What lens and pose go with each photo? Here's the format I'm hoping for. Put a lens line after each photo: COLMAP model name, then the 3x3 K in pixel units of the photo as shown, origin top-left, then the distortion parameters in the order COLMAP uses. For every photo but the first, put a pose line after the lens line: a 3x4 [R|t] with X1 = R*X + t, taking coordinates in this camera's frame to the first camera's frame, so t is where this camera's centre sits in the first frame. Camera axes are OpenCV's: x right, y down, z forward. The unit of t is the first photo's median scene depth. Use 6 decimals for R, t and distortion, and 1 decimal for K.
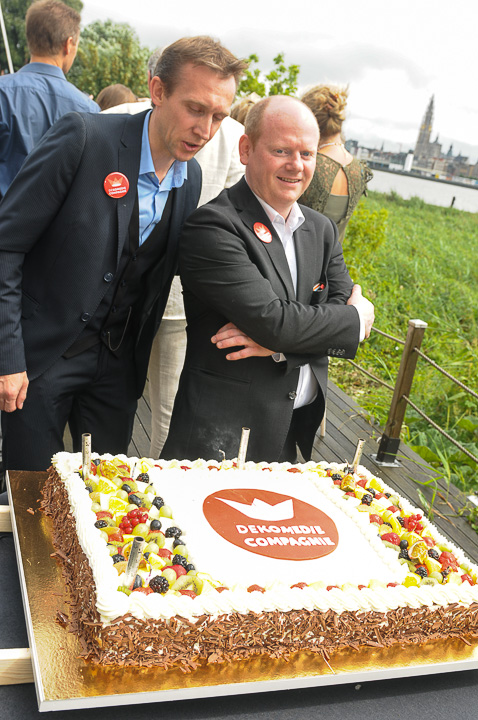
lens RADIAL K [[752.8, 0, 243.1], [0, 752.8, 346.5], [0, 0, 1]] dist [-0.063461, 0.020979]
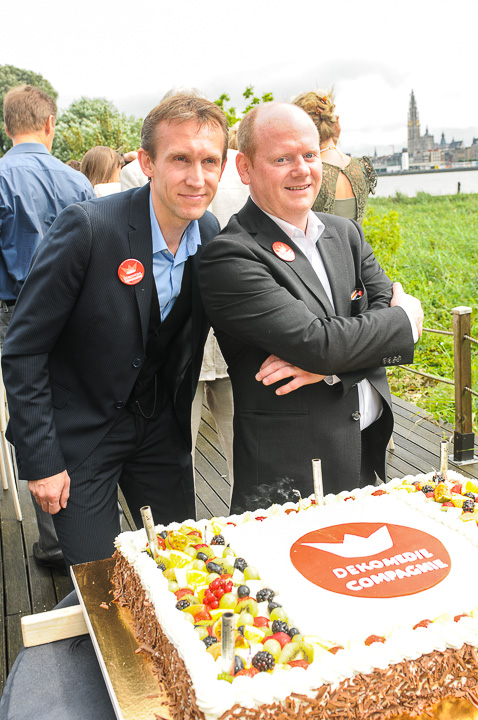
lens RADIAL K [[752.8, 0, 243.1], [0, 752.8, 346.5], [0, 0, 1]] dist [-0.063461, 0.020979]
pose [[0.969893, -0.238931, -0.047120, -0.006908], [0.236145, 0.969994, -0.057852, 0.010479], [0.059529, 0.044983, 0.997213, 0.107712]]
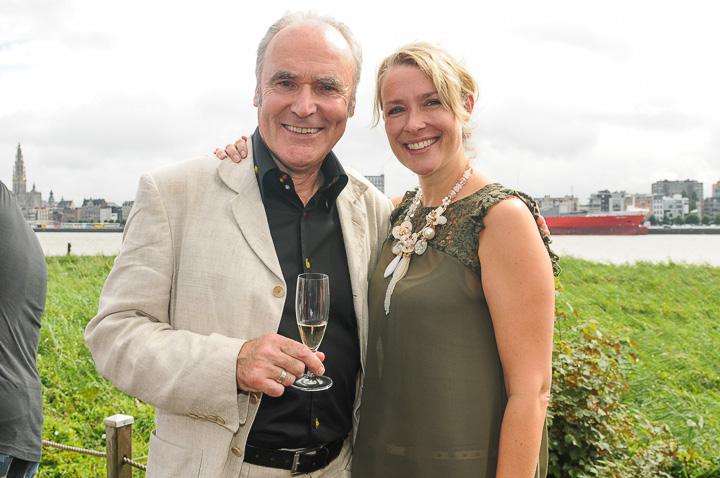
lens RADIAL K [[777.9, 0, 360.0], [0, 777.9, 225.5], [0, 0, 1]] dist [-0.063361, 0.002487]
pose [[0.786186, -0.170920, 0.593883, 0.086702], [0.292956, 0.949230, -0.114628, -0.154000], [-0.544139, 0.264101, 0.796344, 0.893663]]
